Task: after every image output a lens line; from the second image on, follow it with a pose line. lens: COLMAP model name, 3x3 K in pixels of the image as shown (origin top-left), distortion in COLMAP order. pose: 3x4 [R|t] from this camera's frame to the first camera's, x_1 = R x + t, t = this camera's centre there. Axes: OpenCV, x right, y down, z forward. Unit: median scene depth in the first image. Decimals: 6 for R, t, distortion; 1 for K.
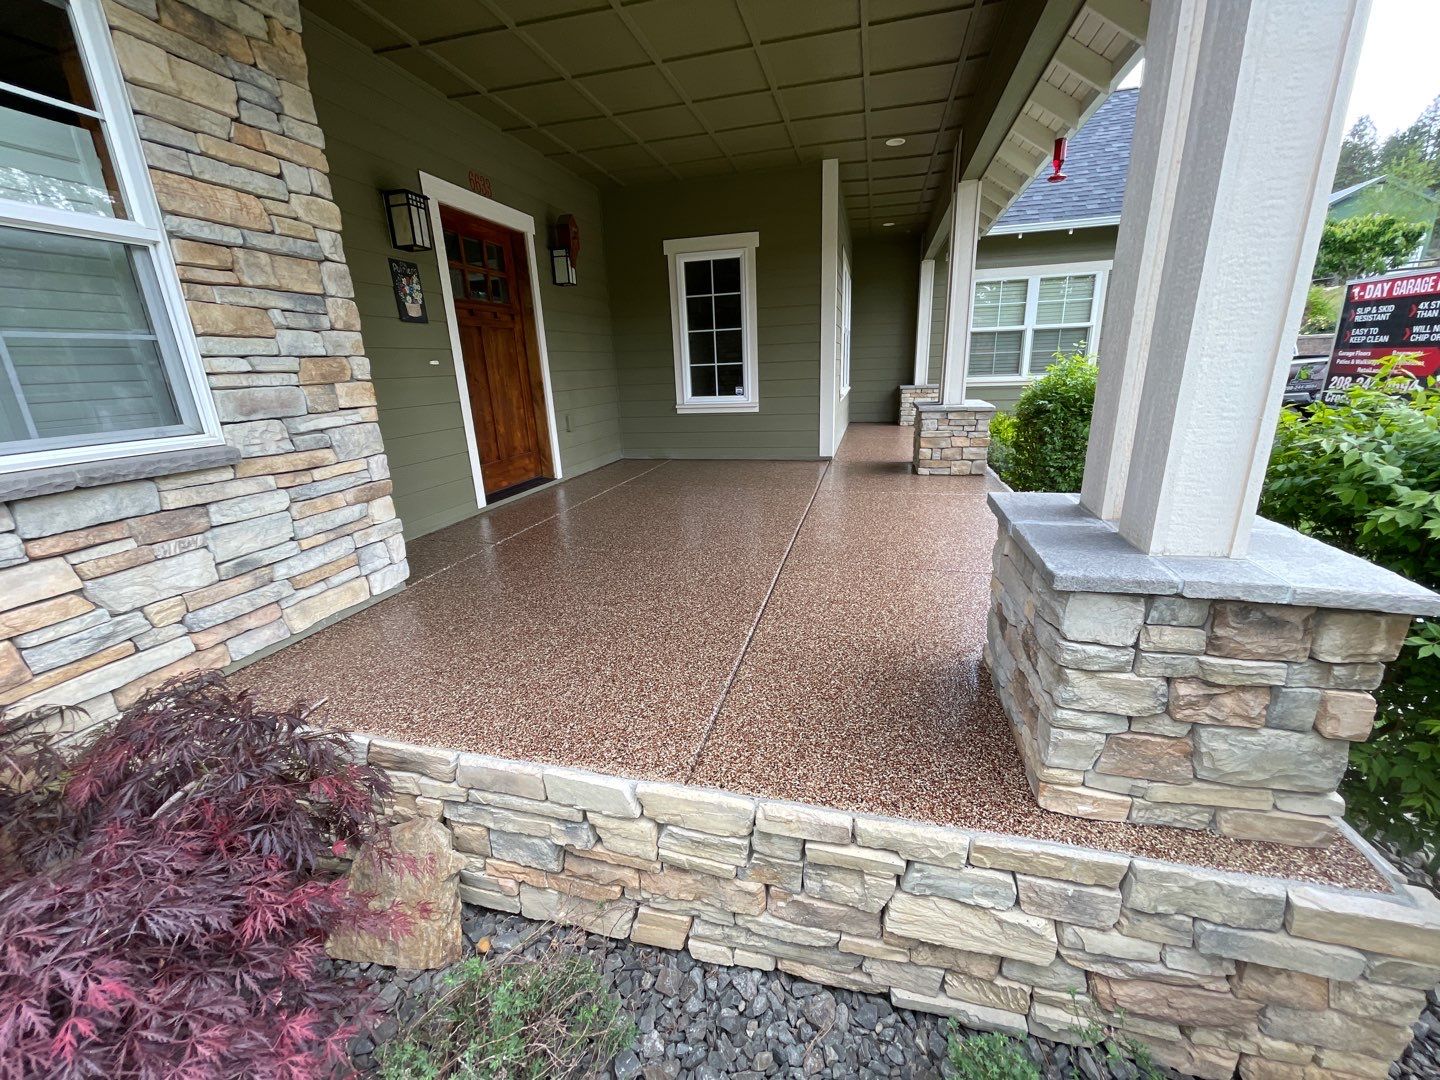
lens RADIAL K [[577.8, 0, 716.5], [0, 577.8, 544.2], [0, 0, 1]] dist [-0.003399, 0.000496]
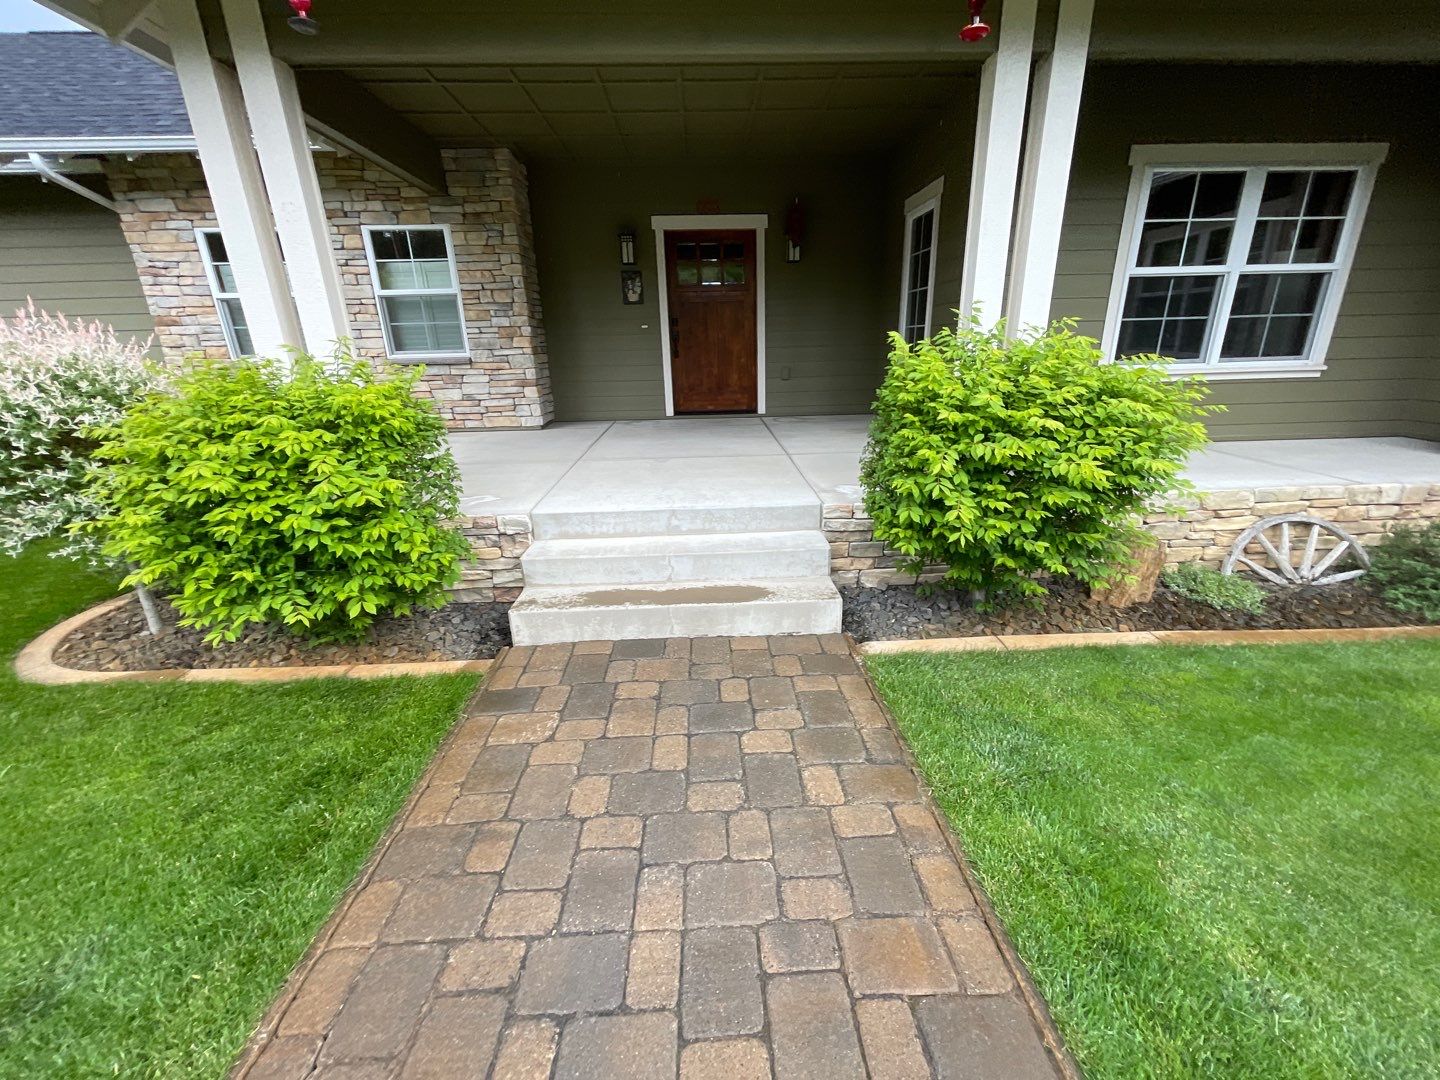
lens RADIAL K [[577.8, 0, 722.4], [0, 577.8, 539.0], [0, 0, 1]] dist [-0.003399, 0.000496]
pose [[0.300094, 0.341547, -0.890668, 2.269366], [-0.273355, 0.925335, 0.262739, -0.389005], [0.913904, 0.164622, 0.371051, 1.075694]]
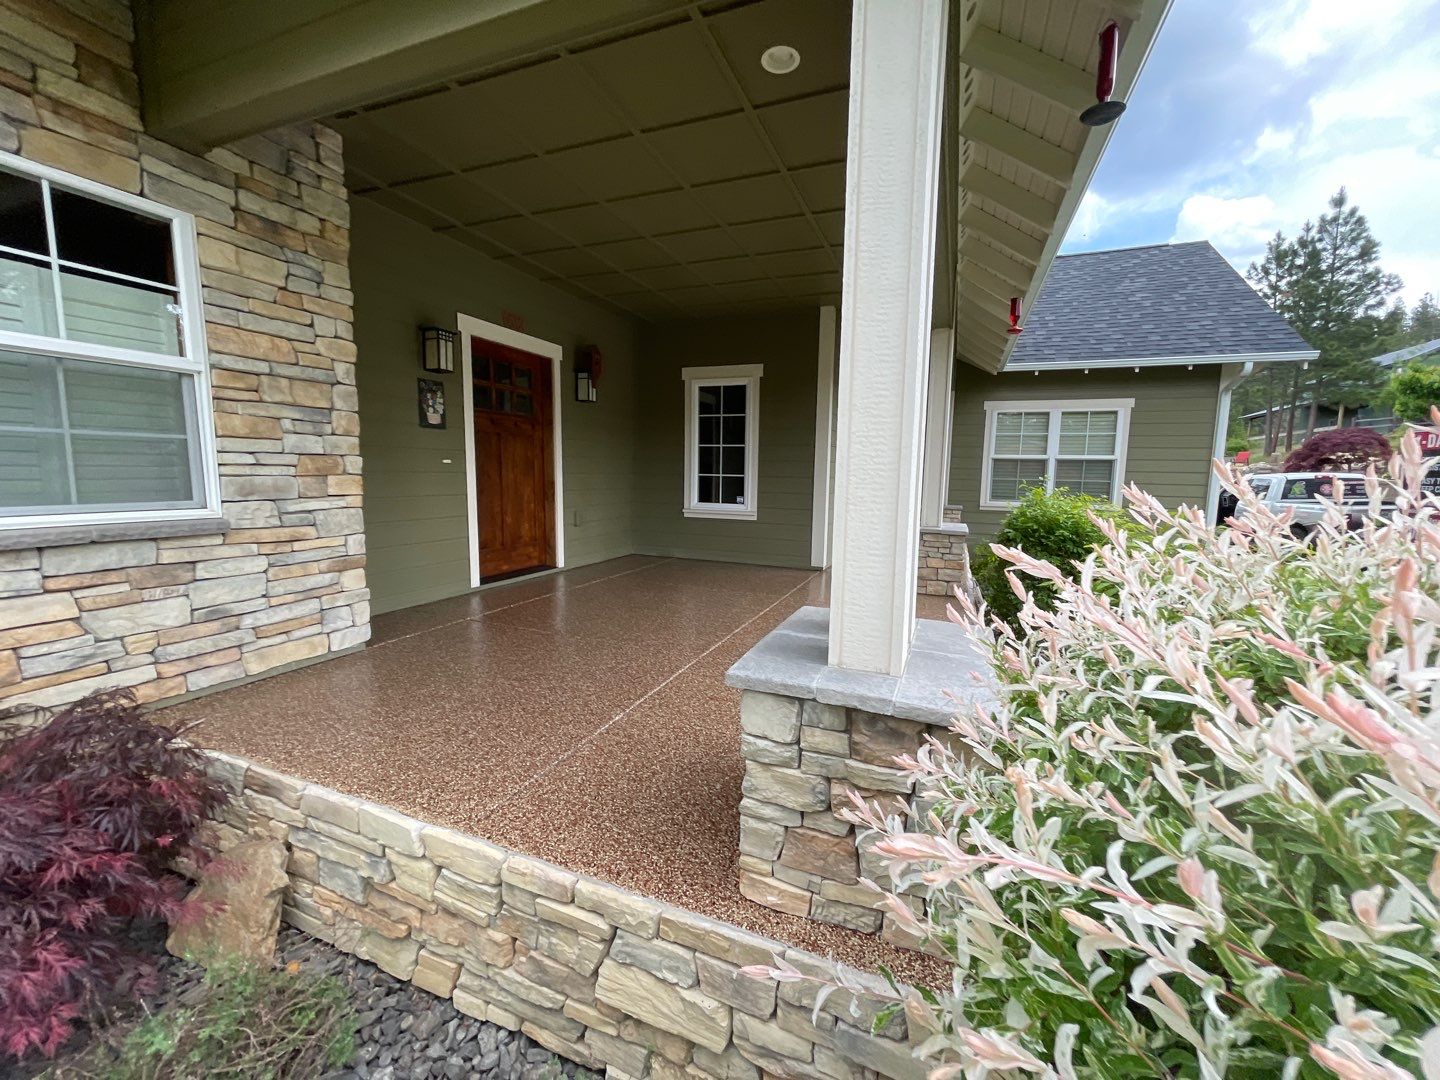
lens RADIAL K [[577.8, 0, 714.1], [0, 577.8, 545.4], [0, 0, 1]] dist [-0.003399, 0.000496]
pose [[0.989247, 0.074568, -0.125820, 0.346884], [-0.094944, 0.981775, -0.164629, -0.003641], [0.111251, 0.174805, 0.978298, -0.108893]]
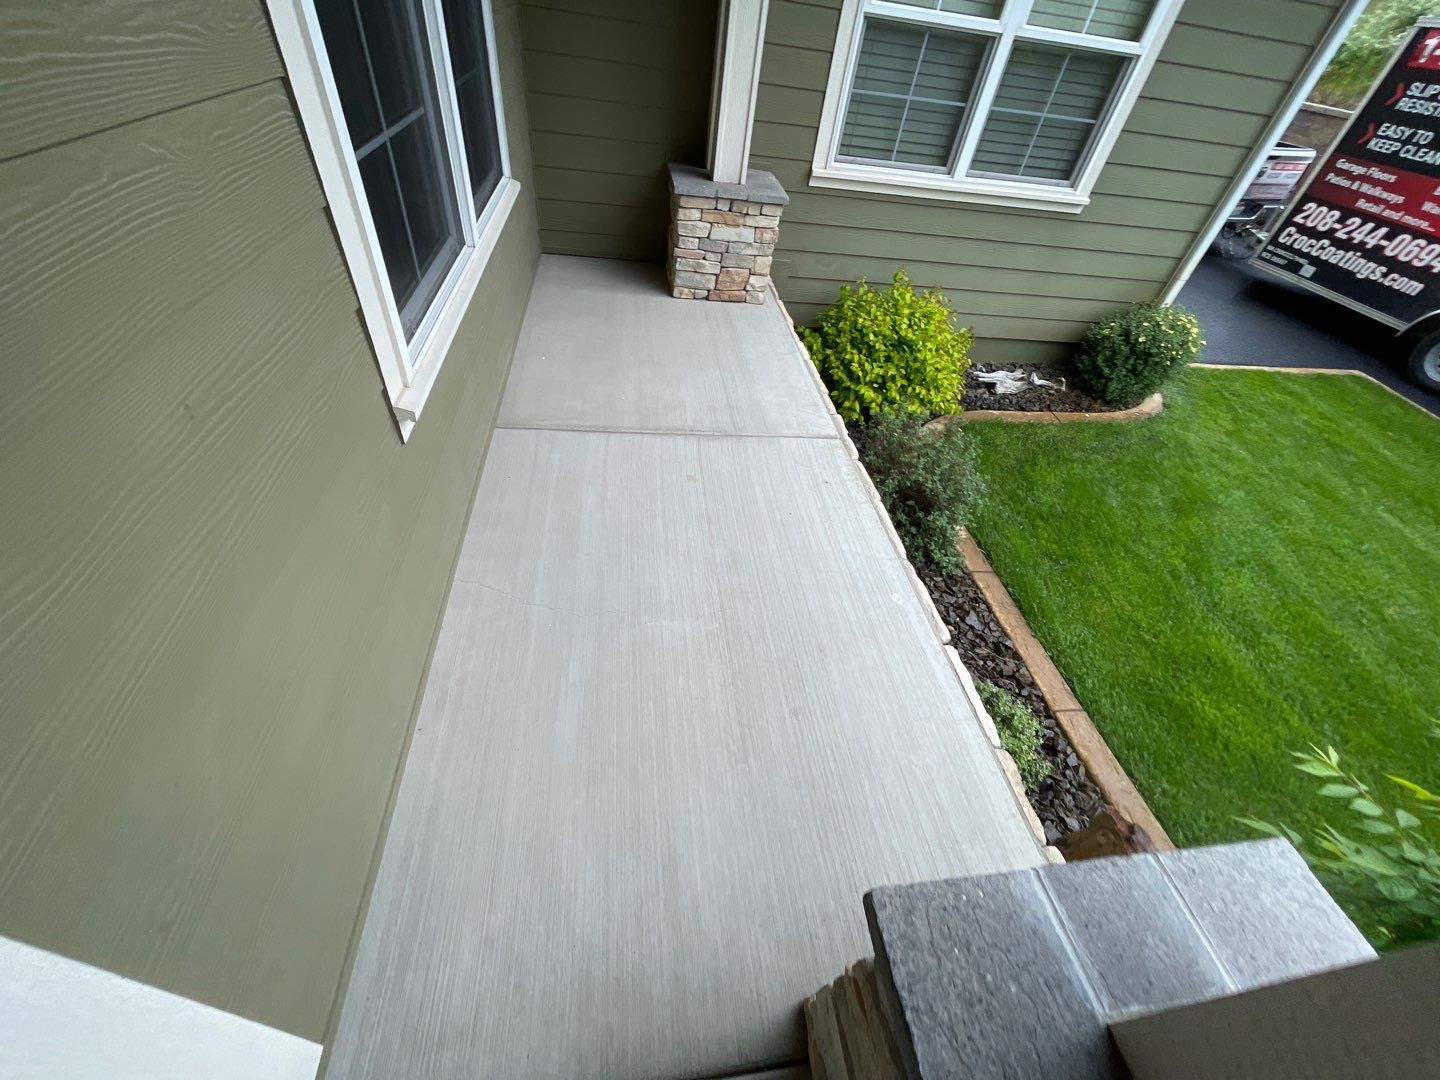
lens RADIAL K [[577.8, 0, 723.2], [0, 577.8, 537.2], [0, 0, 1]] dist [-0.003399, 0.000496]
pose [[0.916008, -0.153217, 0.370748, 0.701178], [-0.033478, 0.891769, 0.451251, -0.917571], [-0.399761, -0.425762, 0.811738, 2.355314]]
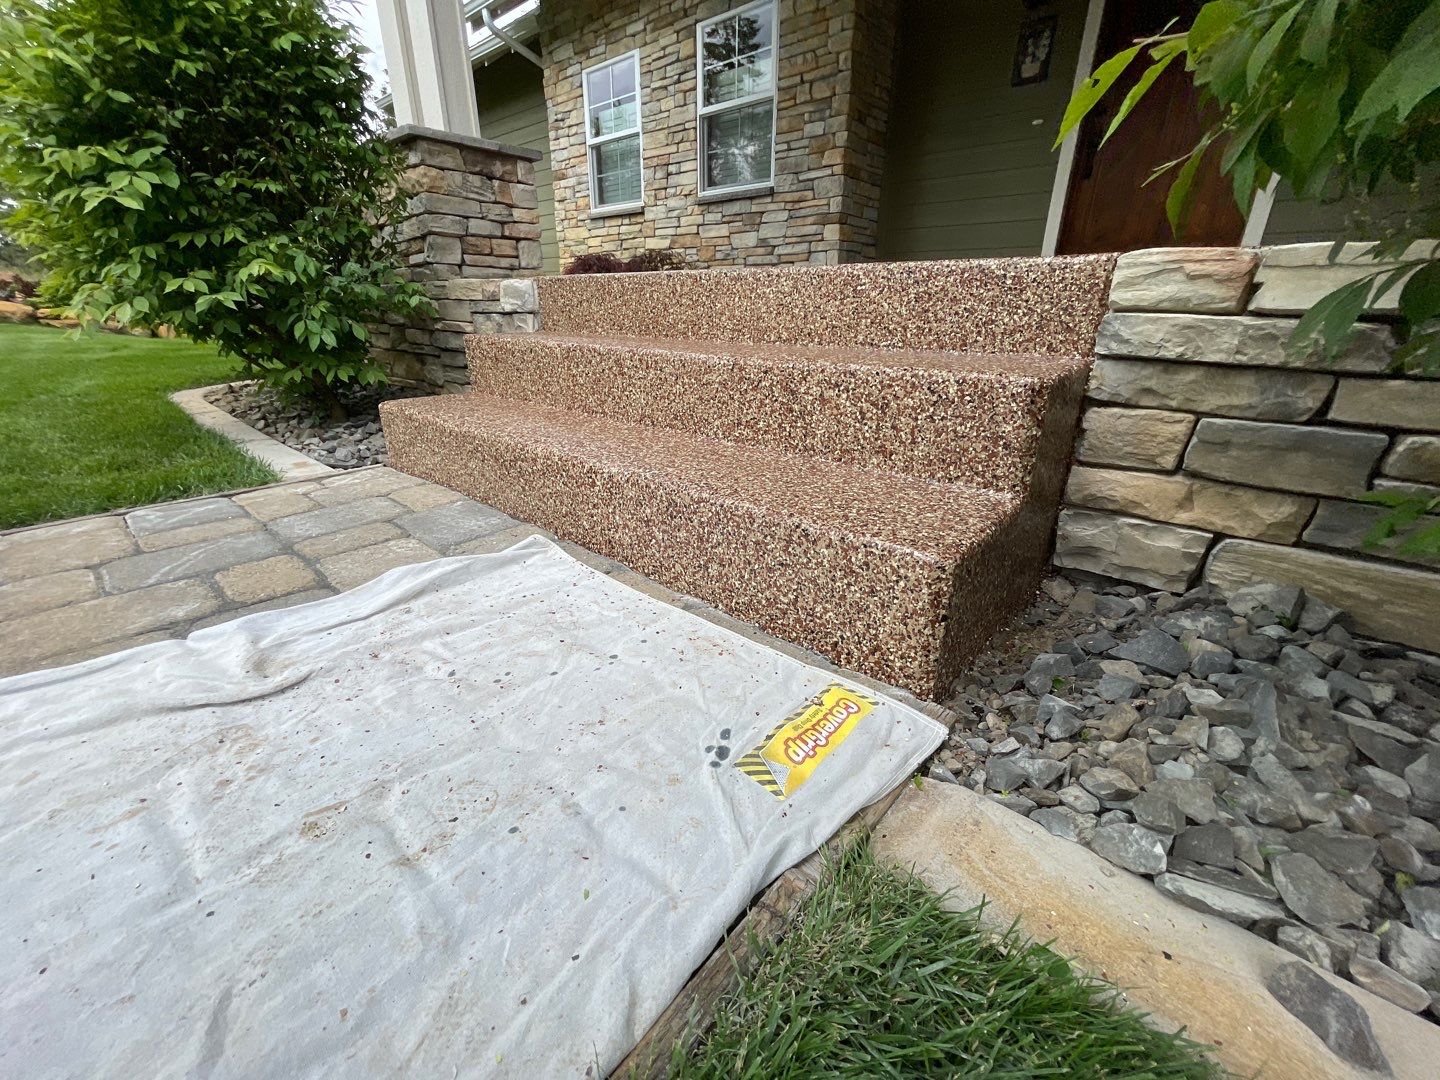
lens RADIAL K [[577.8, 0, 729.9], [0, 577.8, 538.7], [0, 0, 1]] dist [-0.003399, 0.000496]
pose [[-0.439541, 0.363900, -0.821207, 1.492449], [-0.260885, 0.823125, 0.504385, -0.111132], [0.859502, 0.435939, -0.266861, 1.830821]]
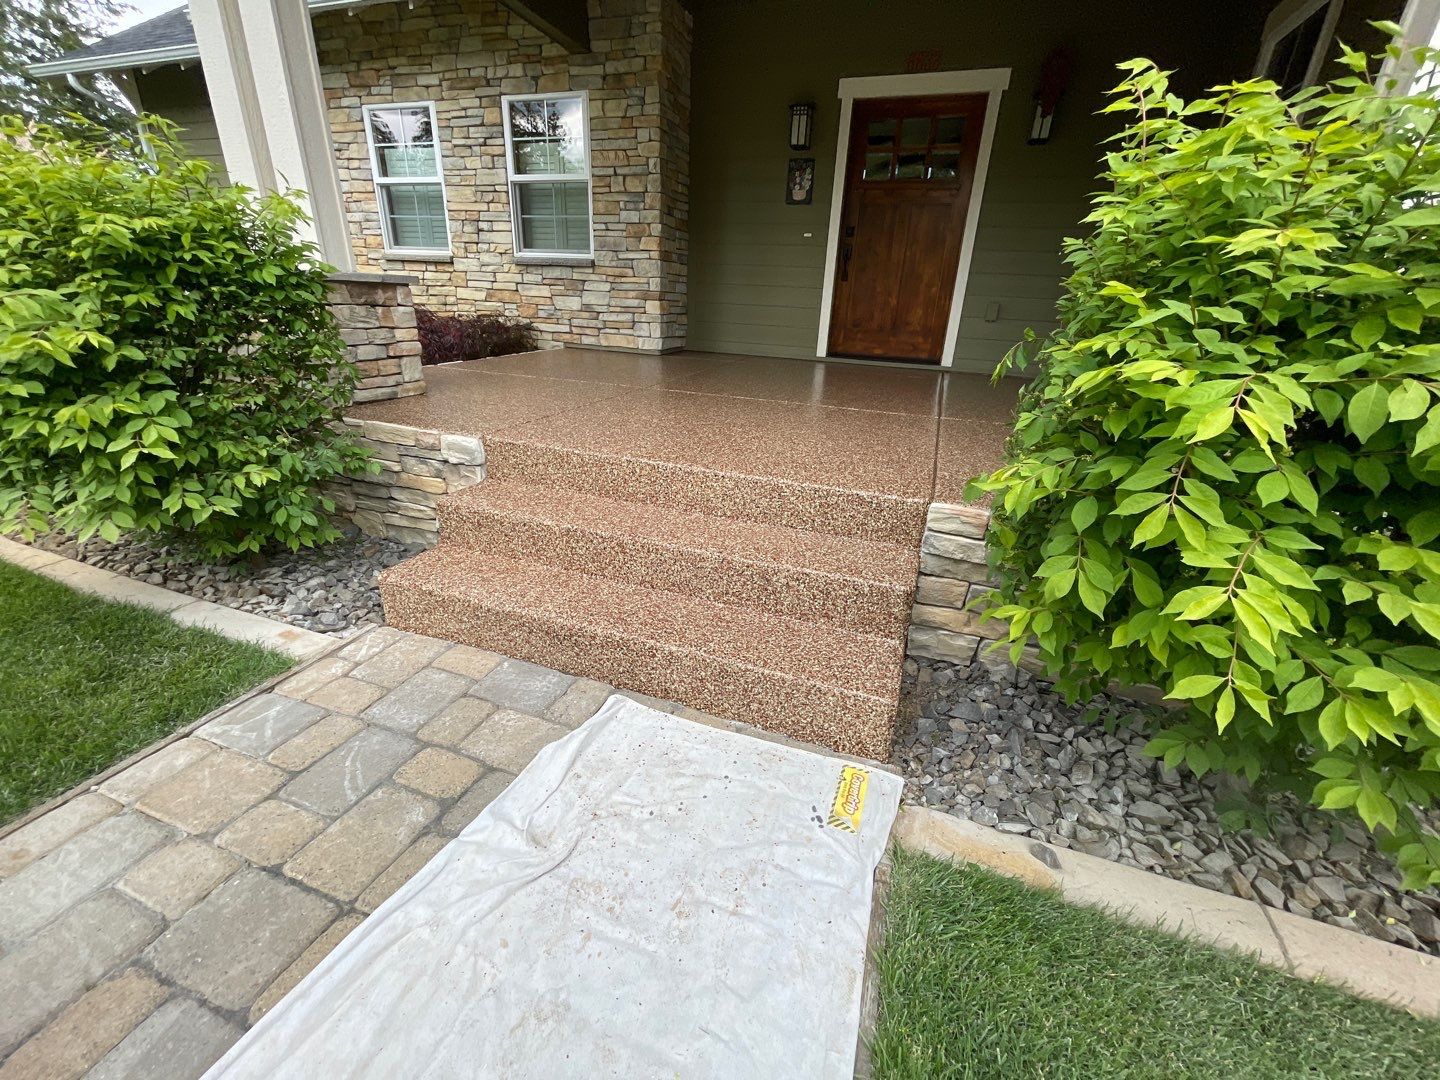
lens RADIAL K [[577.8, 0, 725.6], [0, 577.8, 536.2], [0, 0, 1]] dist [-0.003399, 0.000496]
pose [[-0.083710, 0.412438, -0.907132, 1.730556], [-0.336212, 0.845258, 0.415332, -0.344852], [0.938059, 0.339756, 0.067910, 1.563849]]
